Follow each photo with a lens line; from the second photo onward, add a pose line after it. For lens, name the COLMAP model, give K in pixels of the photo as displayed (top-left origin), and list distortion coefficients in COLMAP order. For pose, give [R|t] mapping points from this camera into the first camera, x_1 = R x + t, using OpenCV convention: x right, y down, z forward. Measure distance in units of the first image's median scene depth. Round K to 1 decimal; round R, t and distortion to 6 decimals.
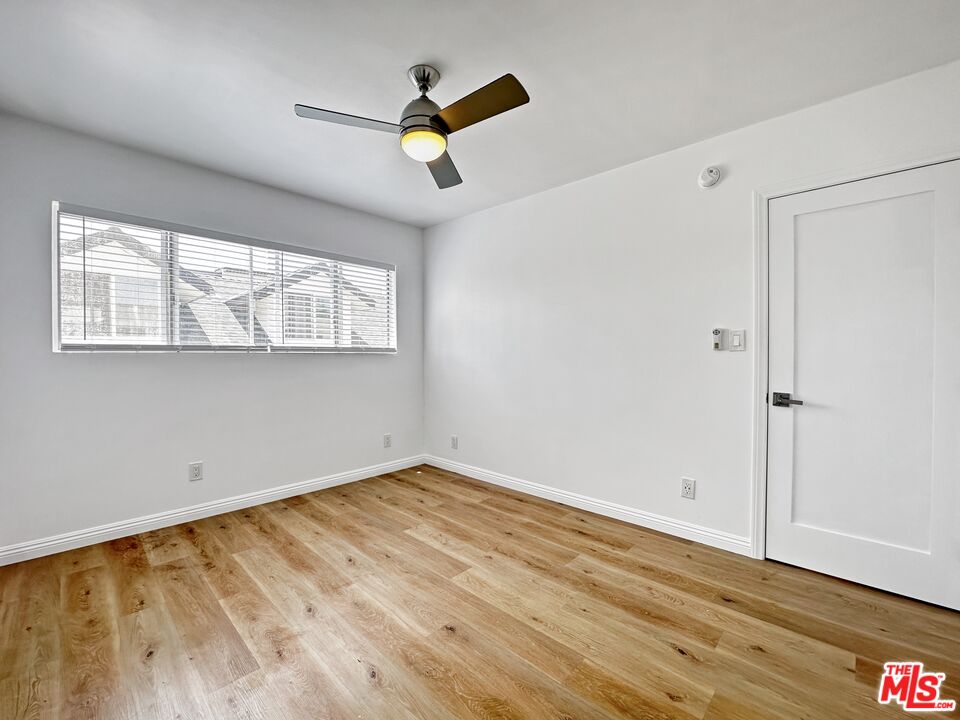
lens RADIAL K [[402.0, 0, 476.3], [0, 402.0, 360.5], [0, 0, 1]] dist [-0.001459, -0.000275]
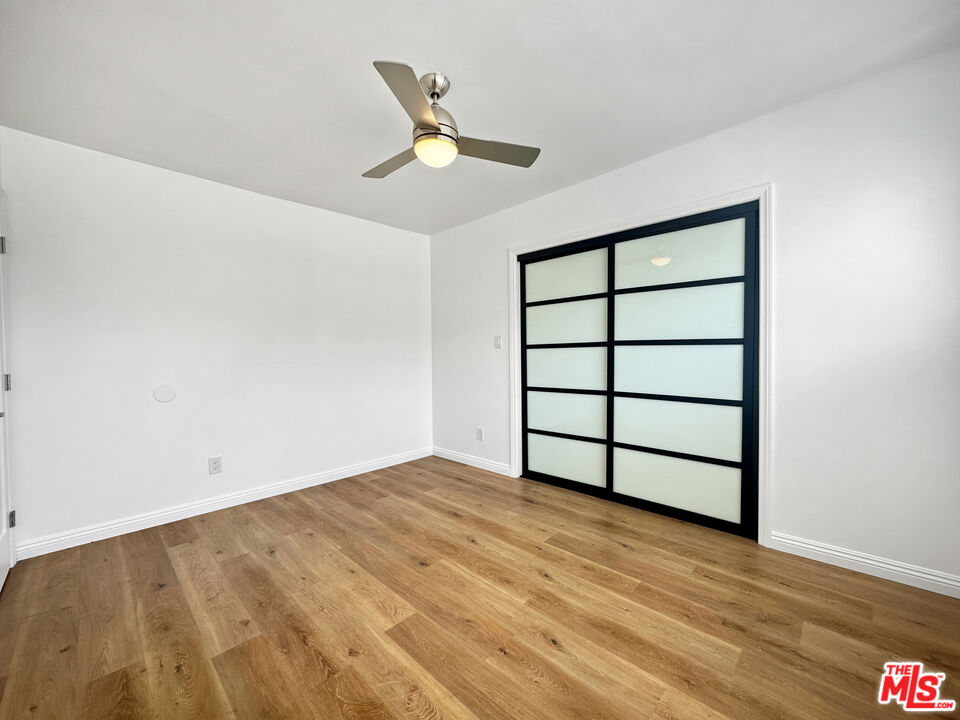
lens RADIAL K [[402.0, 0, 476.3], [0, 402.0, 360.5], [0, 0, 1]] dist [-0.001459, -0.000275]
pose [[-0.999617, 0.018498, 0.020599, -0.226492], [0.019280, 0.999076, 0.038409, -0.023951], [-0.019870, 0.038792, -0.999050, 1.885585]]
